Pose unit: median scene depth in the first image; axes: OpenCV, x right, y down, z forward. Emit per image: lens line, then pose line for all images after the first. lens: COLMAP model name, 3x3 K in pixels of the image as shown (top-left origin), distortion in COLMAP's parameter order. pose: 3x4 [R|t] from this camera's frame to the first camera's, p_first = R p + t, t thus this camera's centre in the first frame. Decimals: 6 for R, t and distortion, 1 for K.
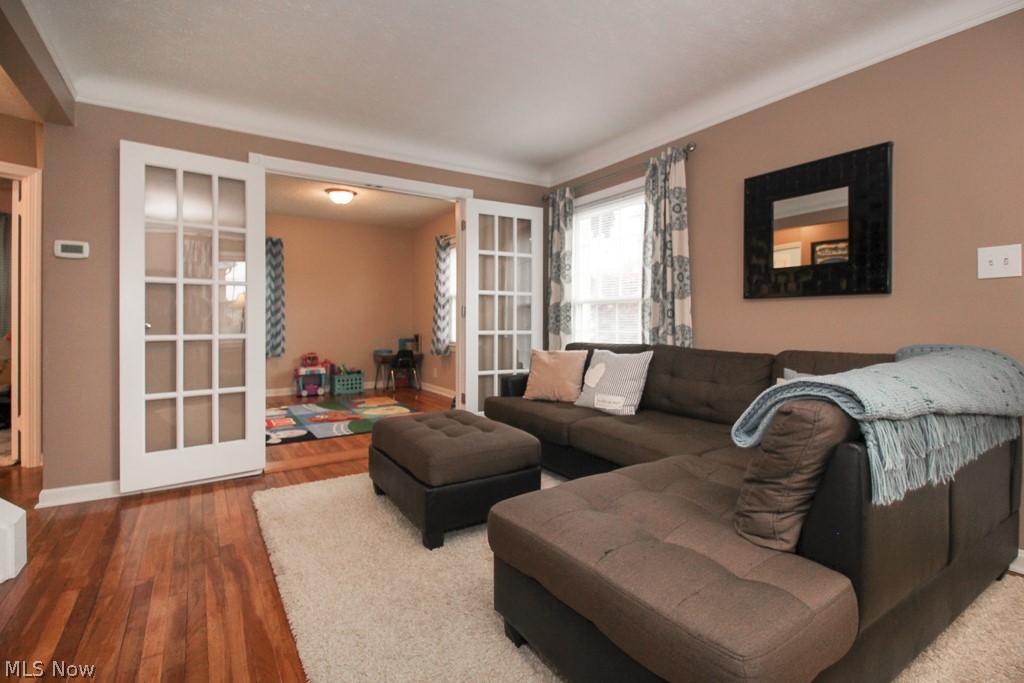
lens RADIAL K [[472.5, 0, 508.4], [0, 472.5, 331.3], [0, 0, 1]] dist [-0.001191, -0.000789]
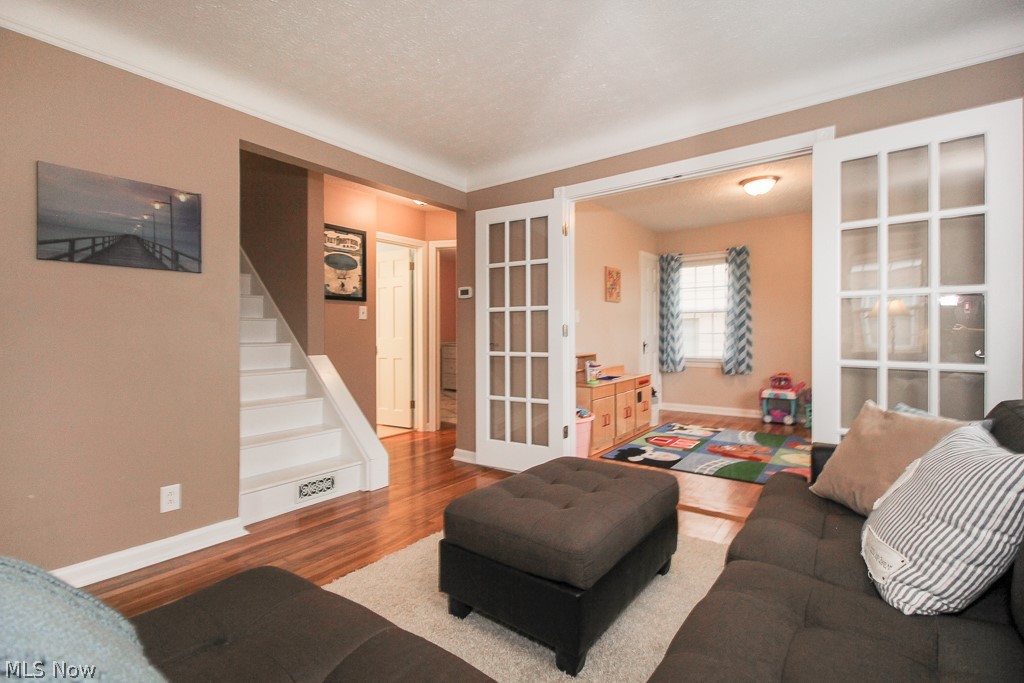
lens RADIAL K [[472.5, 0, 511.6], [0, 472.5, 335.4], [0, 0, 1]] dist [-0.001191, -0.000789]
pose [[0.347034, 0.001539, -0.937851, 0.273144], [-0.011741, 0.999927, -0.002704, -0.018413], [0.937779, 0.011949, 0.347026, 0.316626]]
